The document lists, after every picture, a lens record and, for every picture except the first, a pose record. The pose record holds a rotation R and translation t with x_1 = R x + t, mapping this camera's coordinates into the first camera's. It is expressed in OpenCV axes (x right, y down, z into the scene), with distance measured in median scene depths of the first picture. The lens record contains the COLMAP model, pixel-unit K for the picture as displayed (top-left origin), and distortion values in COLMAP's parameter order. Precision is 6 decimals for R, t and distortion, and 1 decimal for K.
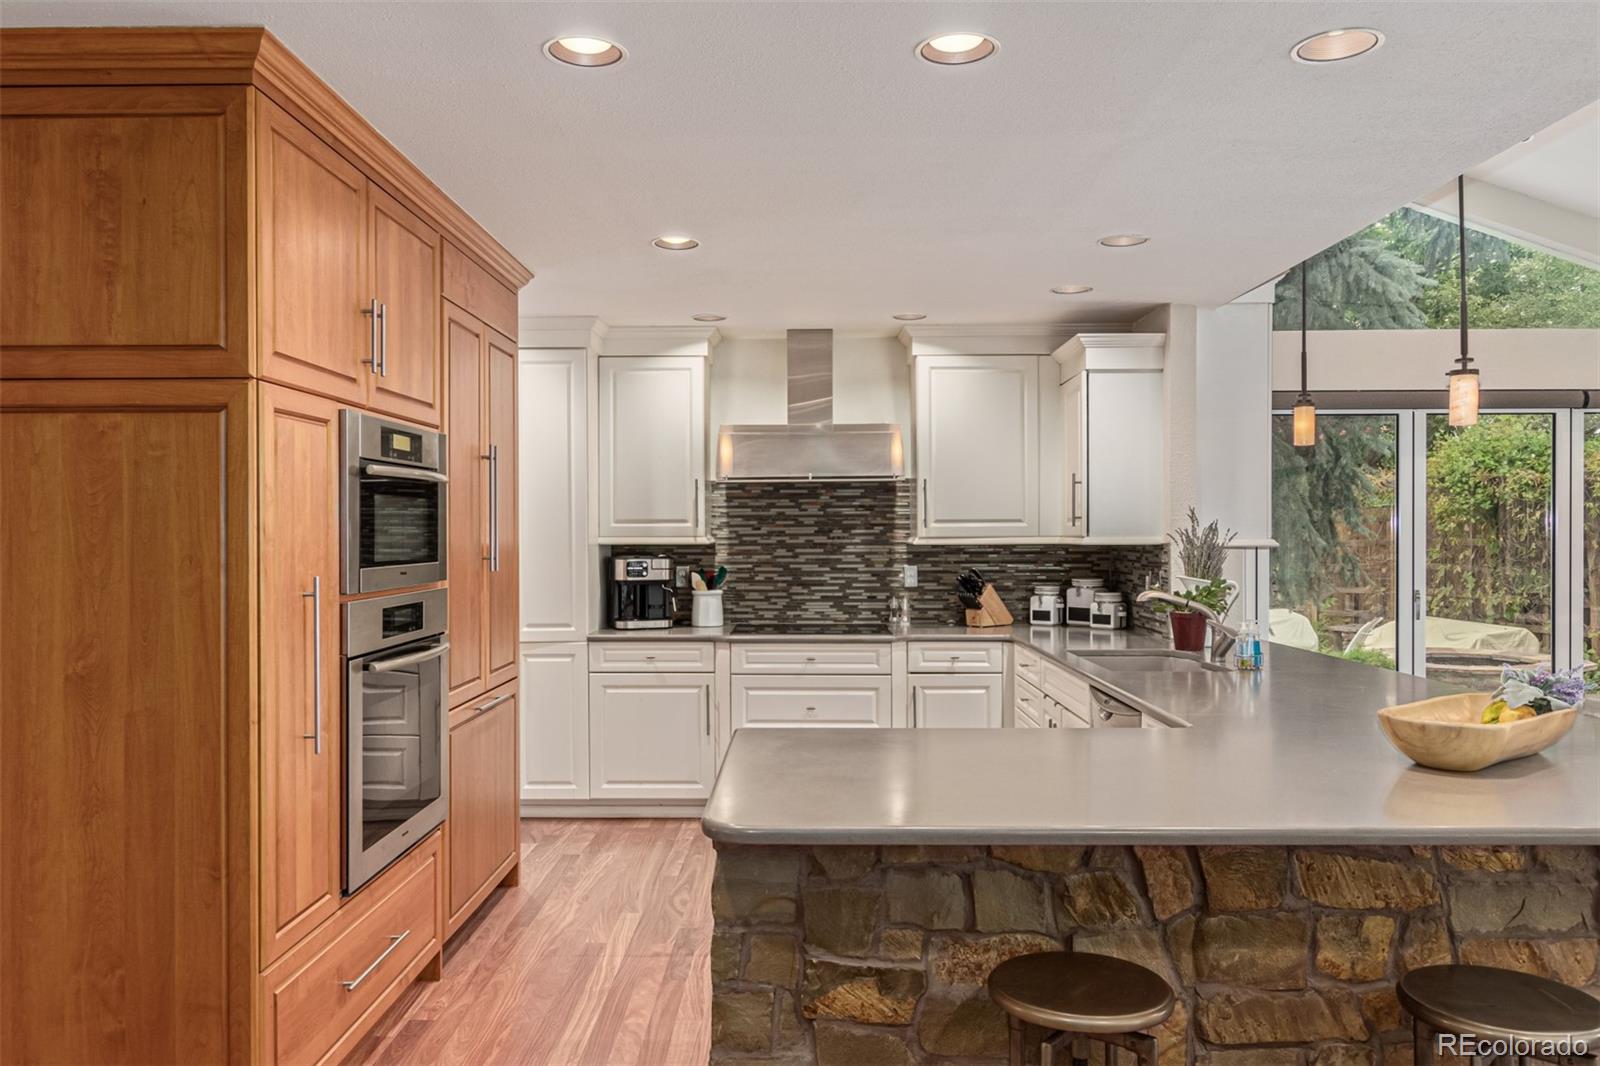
lens RADIAL K [[1135.0, 0, 798.6], [0, 1135.0, 538.5], [0, 0, 1]] dist [-0.005277, -0.003866]
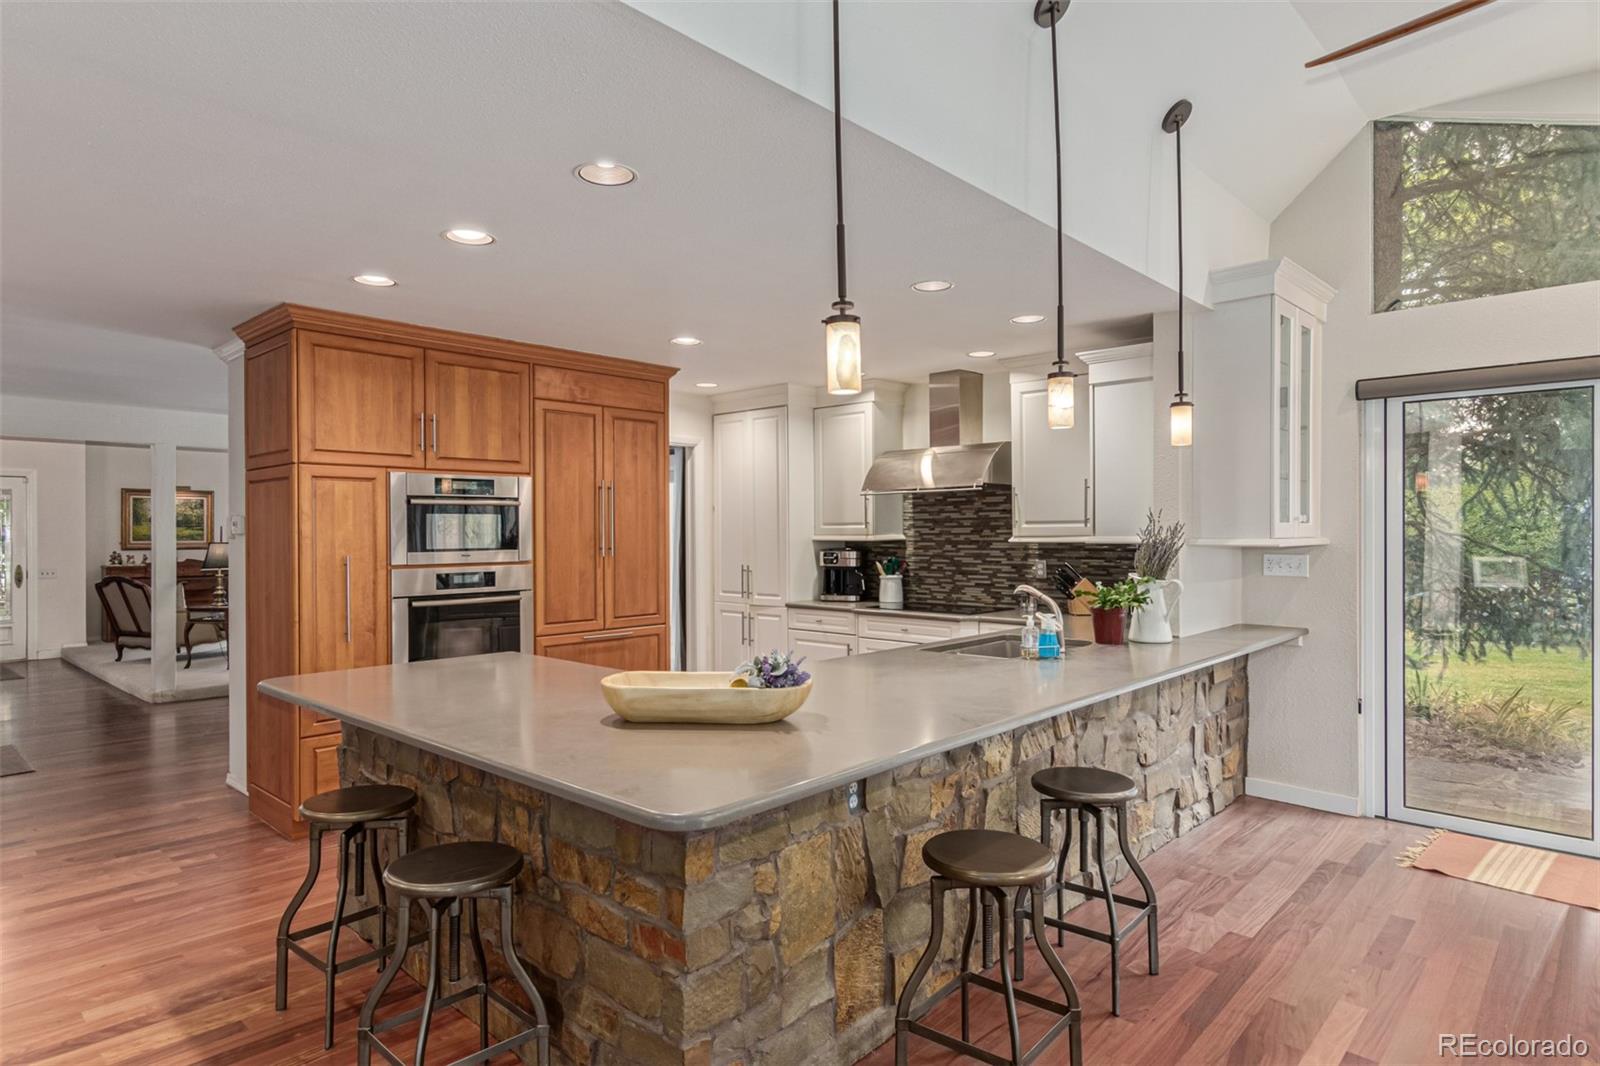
lens RADIAL K [[887.2, 0, 799.5], [0, 887.2, 526.0], [0, 0, 1]] dist [0.002371, 0.000298]
pose [[0.744845, -0.004362, -0.667223, 0.525842], [-0.002014, 0.999959, -0.008786, -0.002931], [0.667235, 0.007888, 0.744806, 0.146597]]
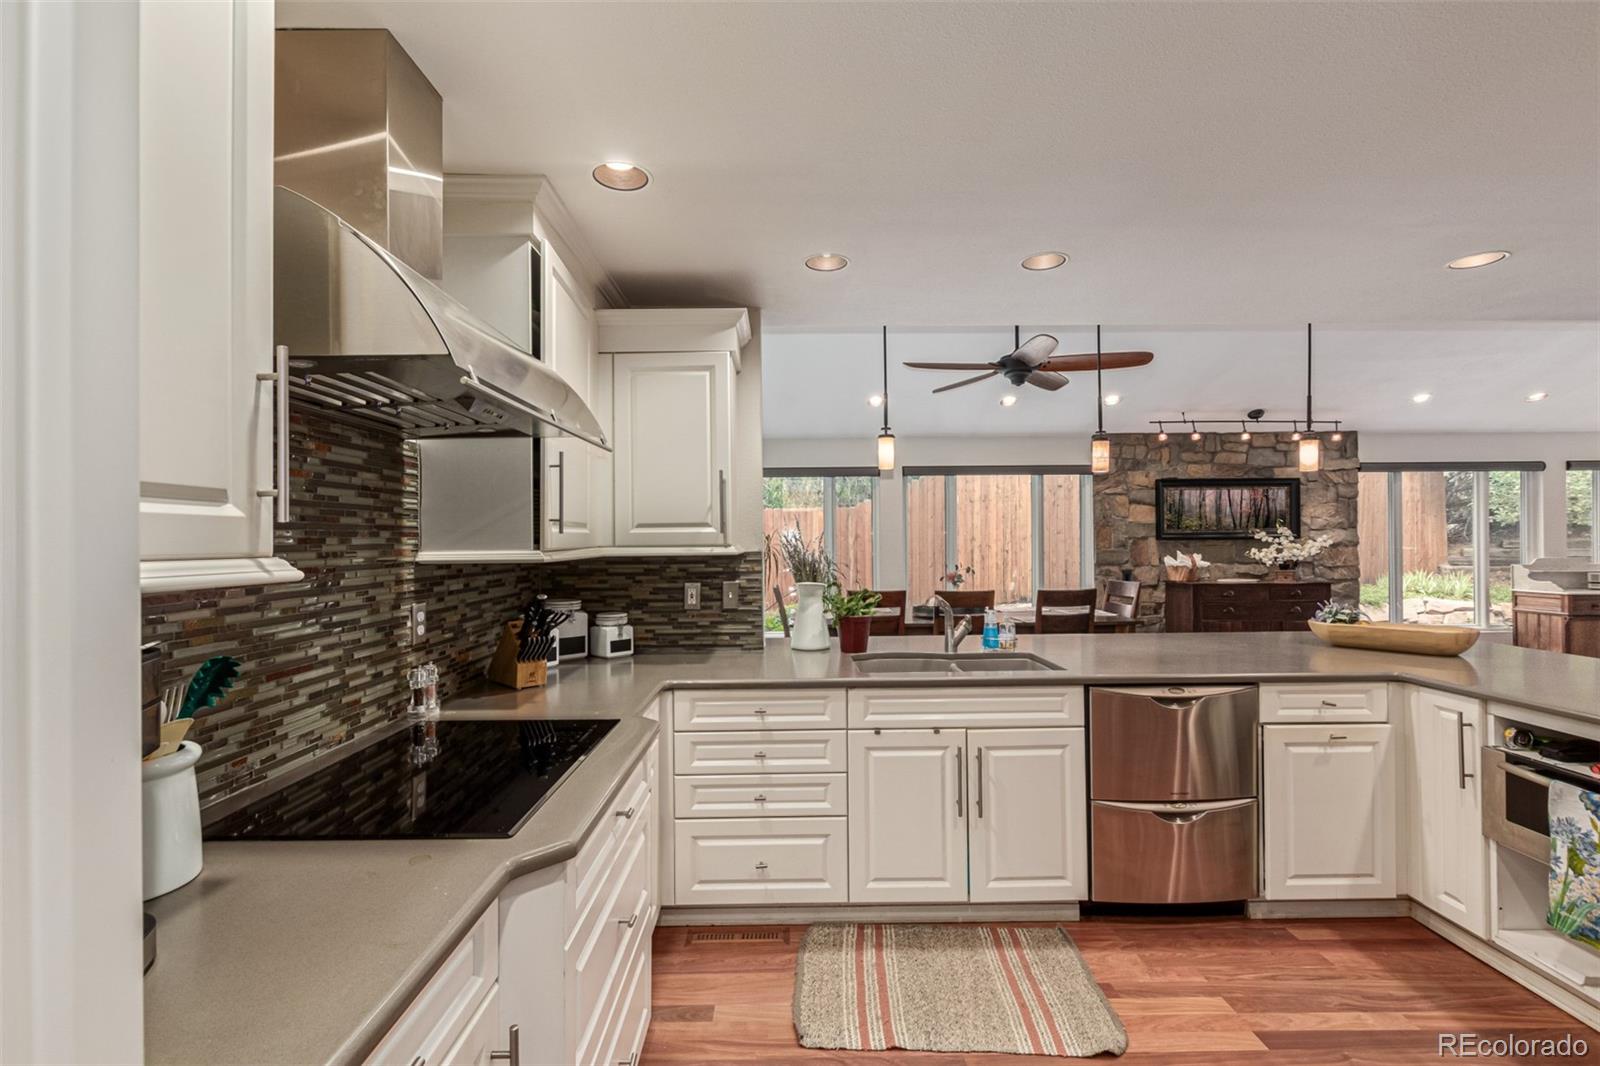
lens RADIAL K [[713.0, 0, 802.7], [0, 713.0, 539.7], [0, 0, 1]] dist [0.000189, 0.000026]
pose [[-0.043288, 0.005775, 0.999046, -0.251771], [0.008593, 0.999948, -0.005407, -0.003541], [-0.999026, 0.008351, -0.043336, 0.828894]]
